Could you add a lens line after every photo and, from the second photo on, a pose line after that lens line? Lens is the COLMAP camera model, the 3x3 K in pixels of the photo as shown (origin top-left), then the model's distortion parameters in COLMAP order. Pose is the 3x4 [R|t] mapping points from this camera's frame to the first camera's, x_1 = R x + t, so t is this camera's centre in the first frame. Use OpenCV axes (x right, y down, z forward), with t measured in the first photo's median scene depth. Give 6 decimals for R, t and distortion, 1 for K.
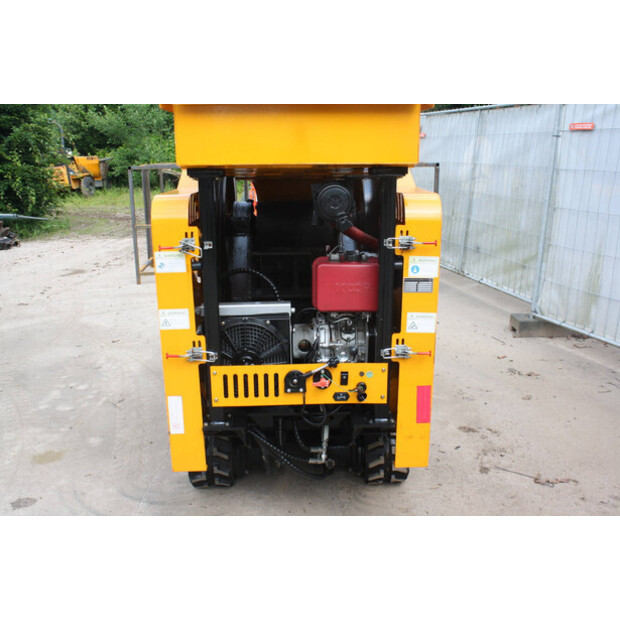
lens RADIAL K [[625.7, 0, 310.0], [0, 625.7, 310.0], [0, 0, 1]] dist [-0.129687, 0.126410]
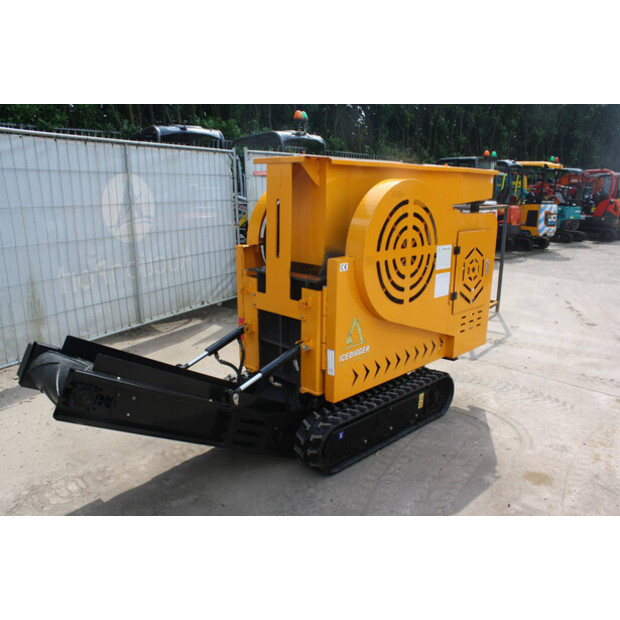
lens RADIAL K [[525.7, 0, 310.0], [0, 525.7, 310.0], [0, 0, 1]] dist [-0.168558, 0.146903]
pose [[-0.671306, -0.169972, 0.721428, -1.094575], [0.178234, 0.907767, 0.379725, -0.628347], [-0.719431, 0.383495, -0.579095, 2.462113]]
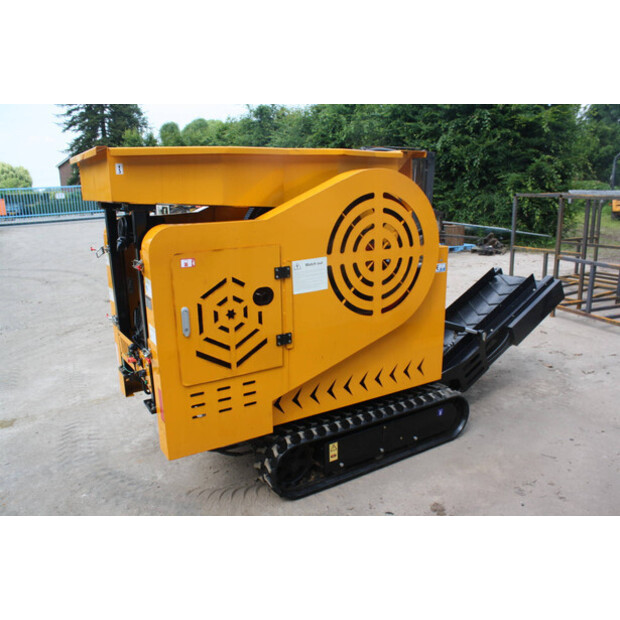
lens RADIAL K [[525.7, 0, 310.0], [0, 525.7, 310.0], [0, 0, 1]] dist [-0.168558, 0.146903]
pose [[0.493968, 0.199776, -0.846218, 1.125589], [-0.197150, 0.973632, 0.114773, -0.191015], [0.846834, 0.110138, 0.520328, 0.717785]]
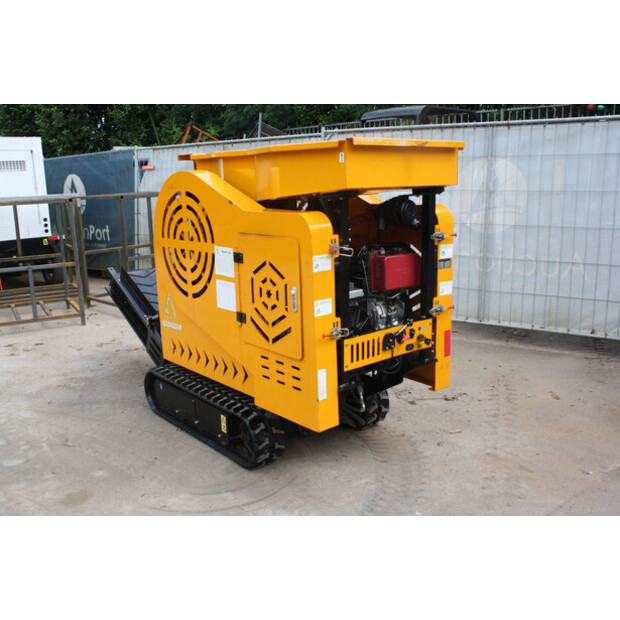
lens RADIAL K [[625.7, 0, 310.0], [0, 625.7, 310.0], [0, 0, 1]] dist [-0.129687, 0.126410]
pose [[0.796318, -0.140596, 0.588311, -0.967843], [0.169647, 0.985487, 0.005886, 0.007591], [-0.580601, 0.095118, 0.808613, -0.032494]]
